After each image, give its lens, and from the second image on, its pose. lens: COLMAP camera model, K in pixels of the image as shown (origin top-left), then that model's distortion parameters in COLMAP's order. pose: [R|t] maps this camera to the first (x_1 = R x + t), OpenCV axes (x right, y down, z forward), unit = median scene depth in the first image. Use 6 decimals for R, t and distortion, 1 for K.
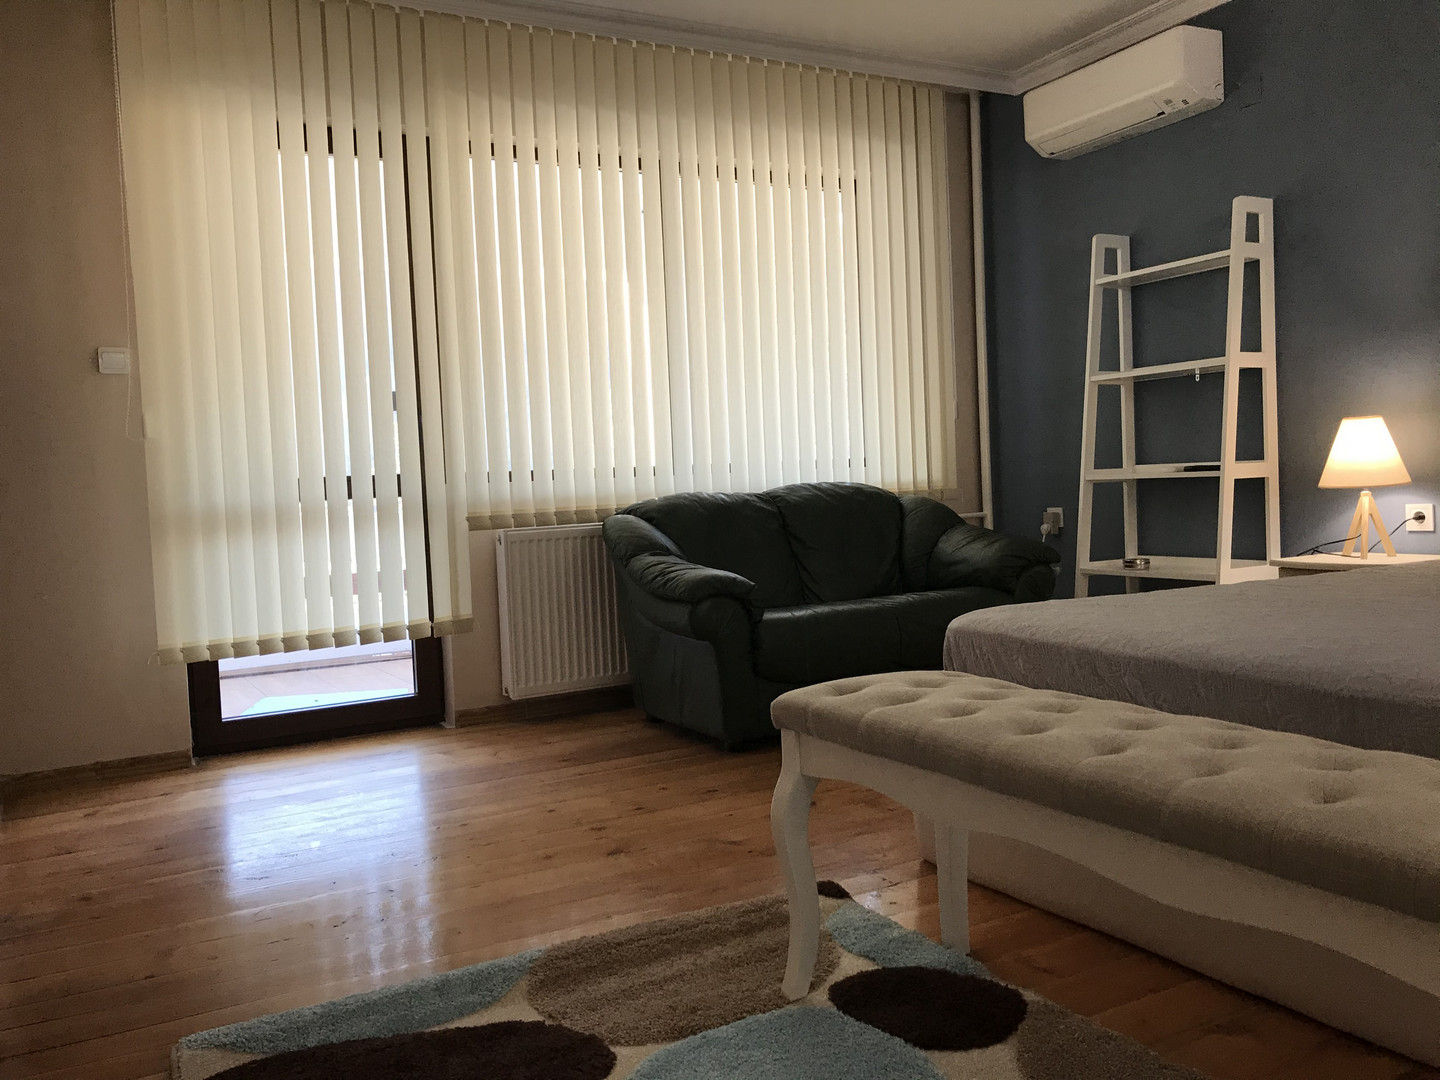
lens RADIAL K [[1178.6, 0, 716.4], [0, 1178.6, 529.9], [0, 0, 1]] dist [0.062613, -0.082752]
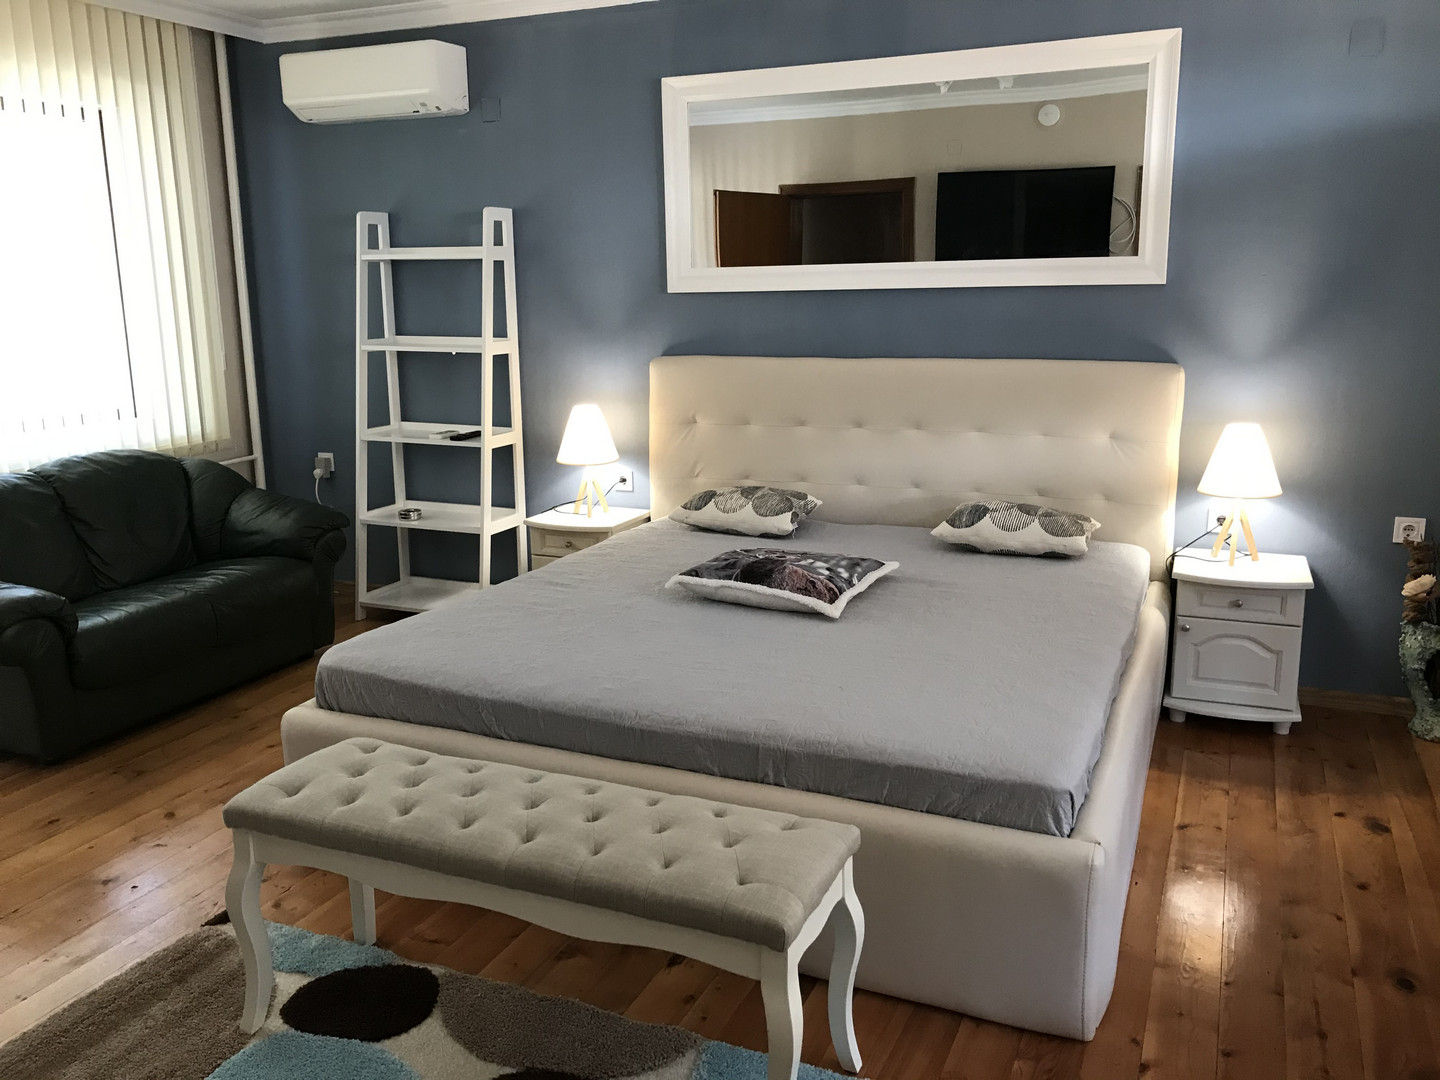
lens RADIAL K [[1196.1, 0, 688.8], [0, 1196.1, 536.1], [0, 0, 1]] dist [0.034137, 0.005844]
pose [[0.807417, -0.091103, 0.582904, -0.109817], [0.007000, 0.989415, 0.144942, -0.124371], [-0.589939, -0.112948, 0.799509, -0.085348]]
